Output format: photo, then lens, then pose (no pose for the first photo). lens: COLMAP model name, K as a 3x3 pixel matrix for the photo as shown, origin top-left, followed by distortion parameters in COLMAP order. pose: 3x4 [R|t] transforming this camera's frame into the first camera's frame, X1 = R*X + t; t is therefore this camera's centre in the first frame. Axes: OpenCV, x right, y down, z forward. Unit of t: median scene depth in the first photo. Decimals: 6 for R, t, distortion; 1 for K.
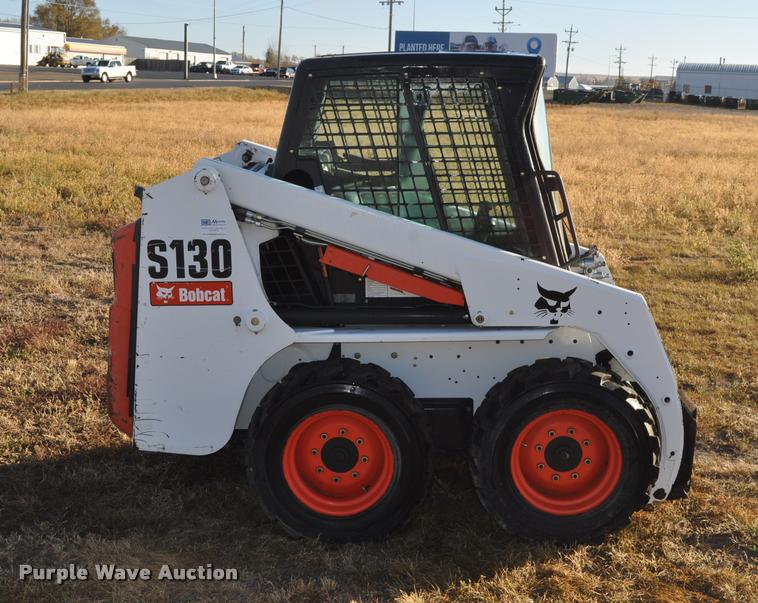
lens RADIAL K [[1152.0, 0, 381.5], [0, 1152.0, 282.0], [0, 0, 1]] dist [-0.035653, -0.038680]
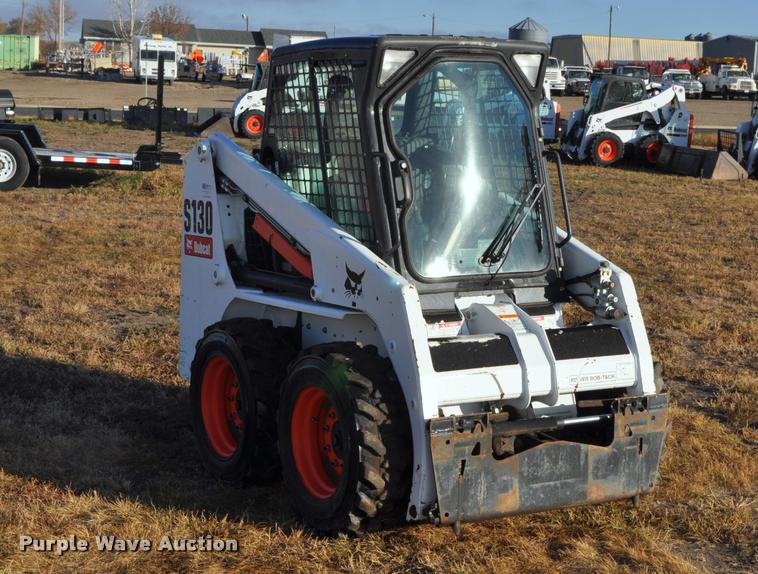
lens RADIAL K [[1558.8, 0, 379.0], [0, 1558.8, 287.0], [0, 0, 1]] dist [-0.105364, 0.167922]
pose [[0.526812, 0.099998, -0.844079, 1.275477], [-0.165831, 0.986064, 0.013319, -0.000938], [0.833648, 0.132958, 0.536053, 0.303358]]
